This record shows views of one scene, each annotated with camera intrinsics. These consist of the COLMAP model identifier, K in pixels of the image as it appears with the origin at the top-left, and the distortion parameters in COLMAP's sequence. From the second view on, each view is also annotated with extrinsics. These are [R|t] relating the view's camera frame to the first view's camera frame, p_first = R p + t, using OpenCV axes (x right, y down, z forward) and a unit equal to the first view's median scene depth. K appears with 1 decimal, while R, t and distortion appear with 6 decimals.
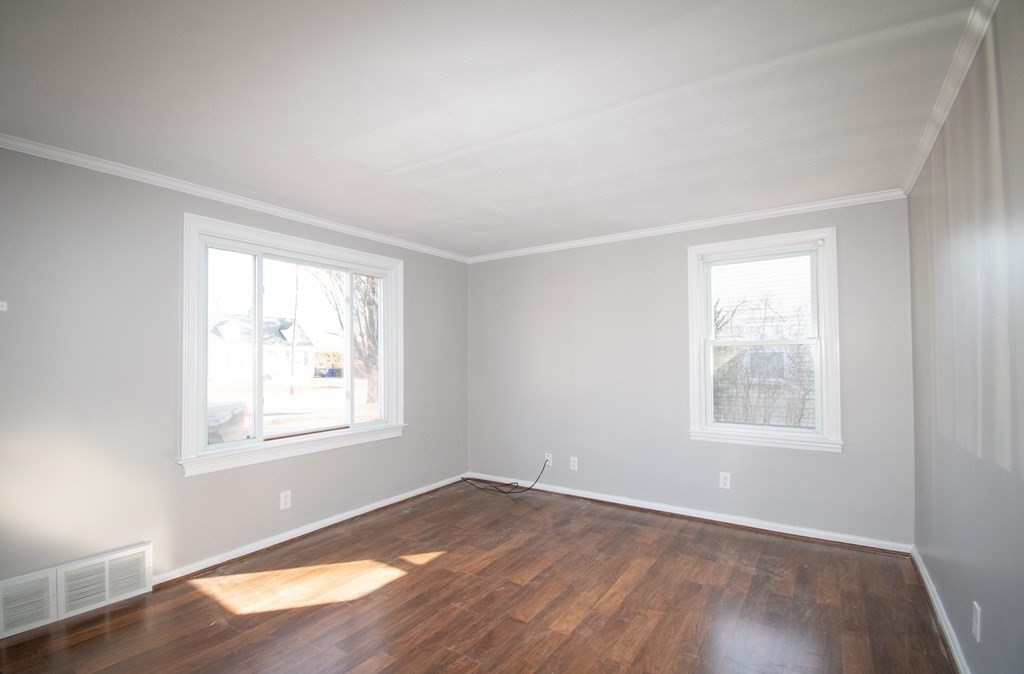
lens RADIAL K [[466.6, 0, 498.4], [0, 466.6, 350.1], [0, 0, 1]] dist [-0.001271, -0.001740]
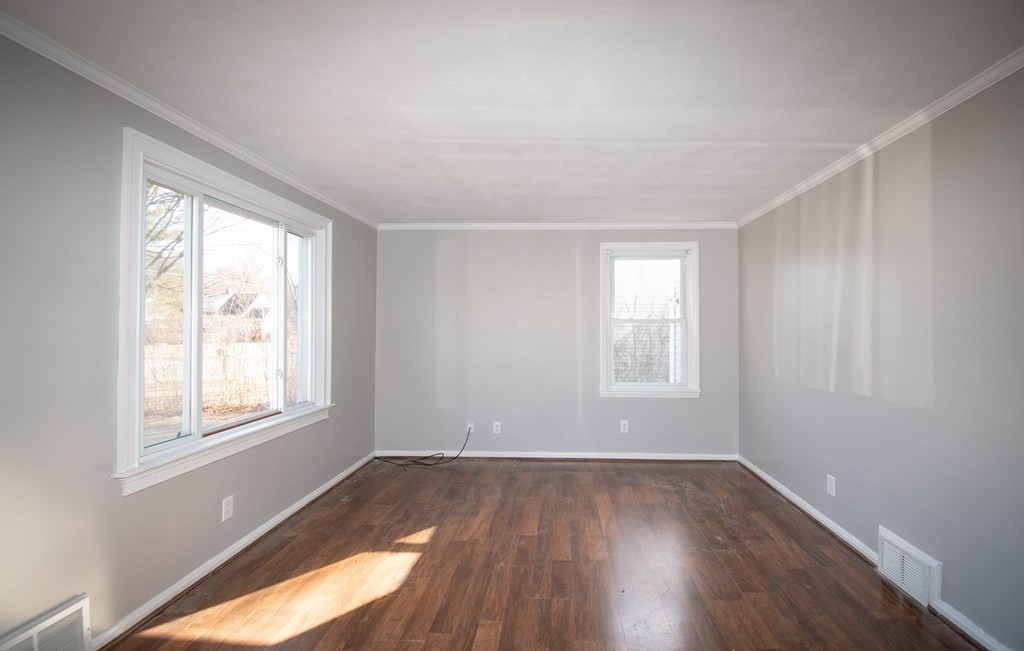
lens RADIAL K [[457.0, 0, 542.2], [0, 457.0, 323.9], [0, 0, 1]] dist [-0.010533, -0.003968]
pose [[0.845908, 0.012571, 0.533181, -0.429663], [-0.014100, 0.999900, -0.001205, -0.001010], [-0.533143, -0.006498, 0.846000, 0.059732]]
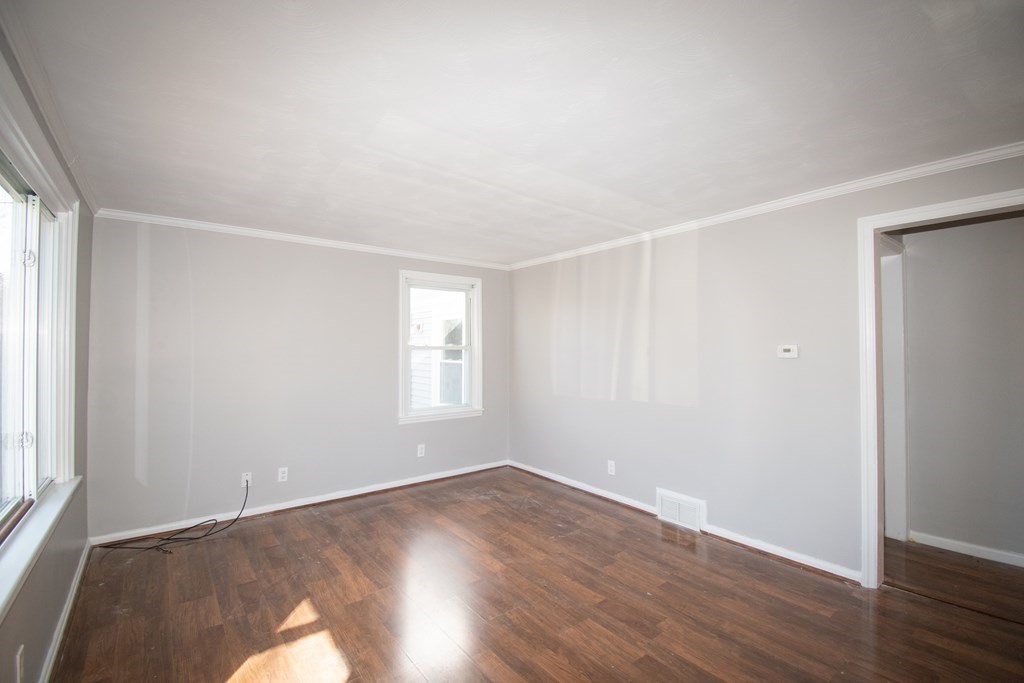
lens RADIAL K [[451.4, 0, 515.5], [0, 451.4, 341.6], [0, 0, 1]] dist [-0.002625, -0.012810]
pose [[0.306931, 0.019896, 0.951524, -0.740775], [-0.013066, 0.999775, -0.016690, -0.015382], [-0.951642, -0.007310, 0.307122, 0.390456]]
